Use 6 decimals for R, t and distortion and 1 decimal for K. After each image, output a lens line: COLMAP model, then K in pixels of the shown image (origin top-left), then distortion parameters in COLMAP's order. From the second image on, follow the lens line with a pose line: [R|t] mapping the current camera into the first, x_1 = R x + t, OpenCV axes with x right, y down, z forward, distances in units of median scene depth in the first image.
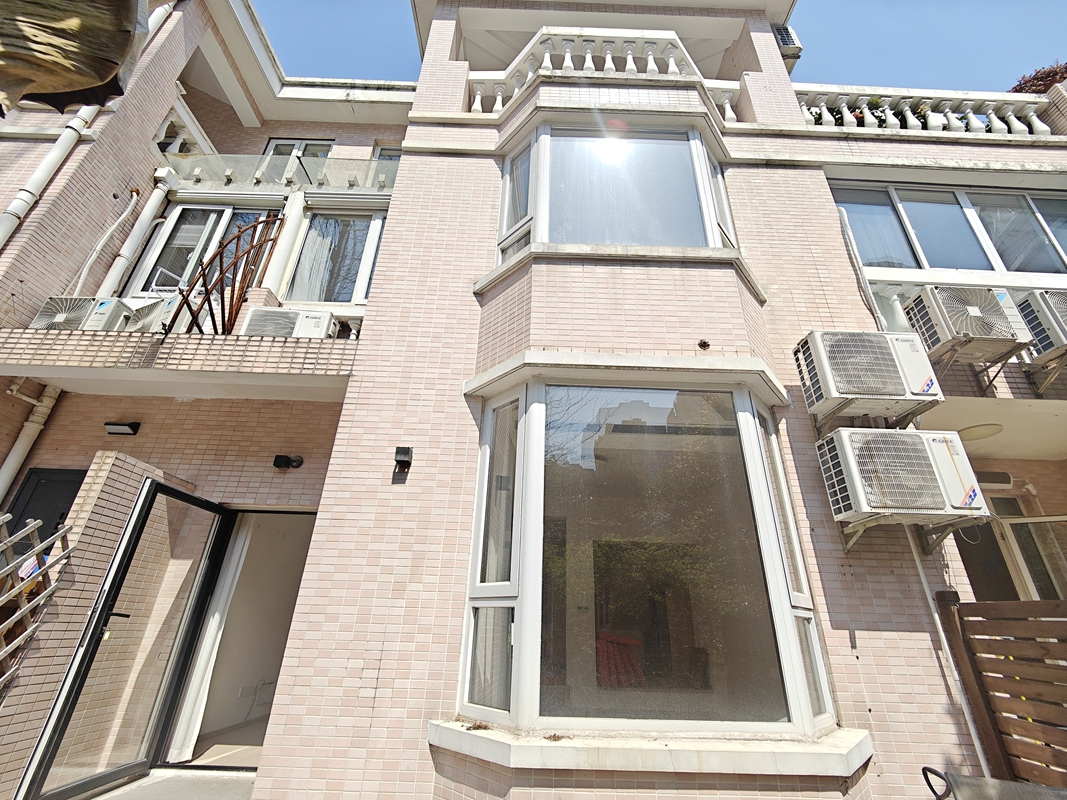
lens RADIAL K [[467.2, 0, 536.0], [0, 467.2, 397.1], [0, 0, 1]] dist [-0.002925, -0.001254]
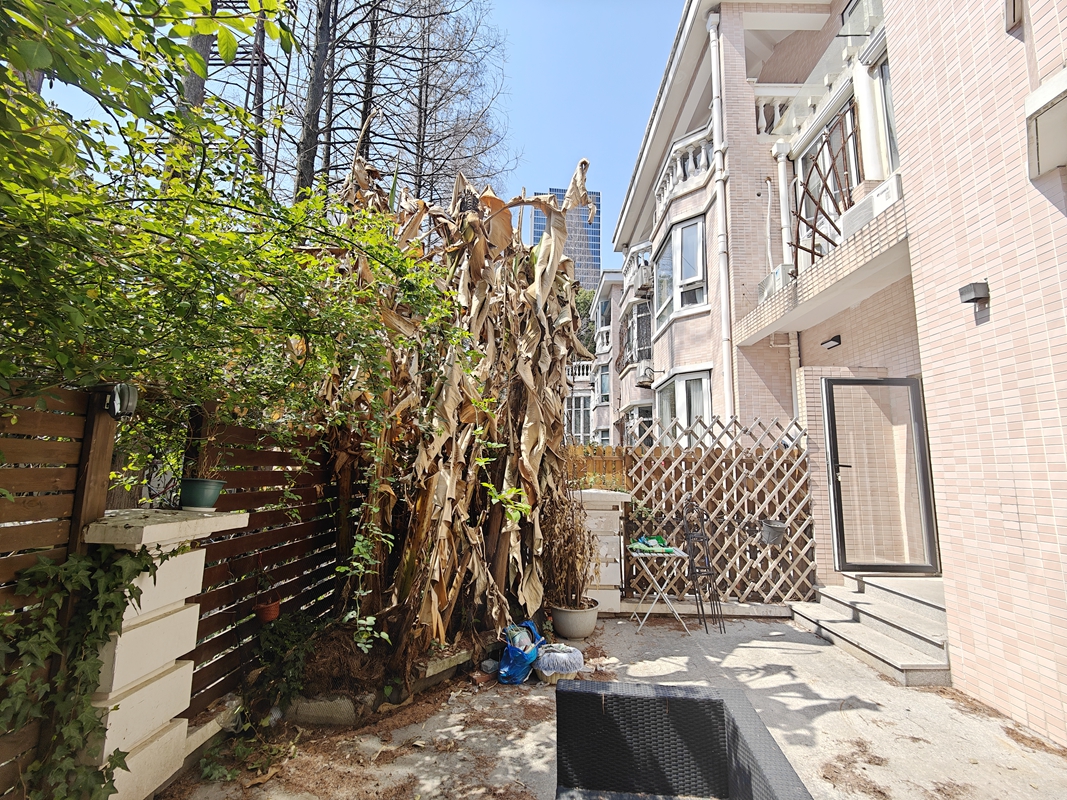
lens RADIAL K [[467.2, 0, 535.1], [0, 467.2, 402.5], [0, 0, 1]] dist [-0.002925, -0.001254]
pose [[-0.033875, -0.168746, -0.985077, 0.594888], [0.427556, 0.888449, -0.166897, 0.102757], [0.903354, -0.426830, 0.042052, 0.114580]]
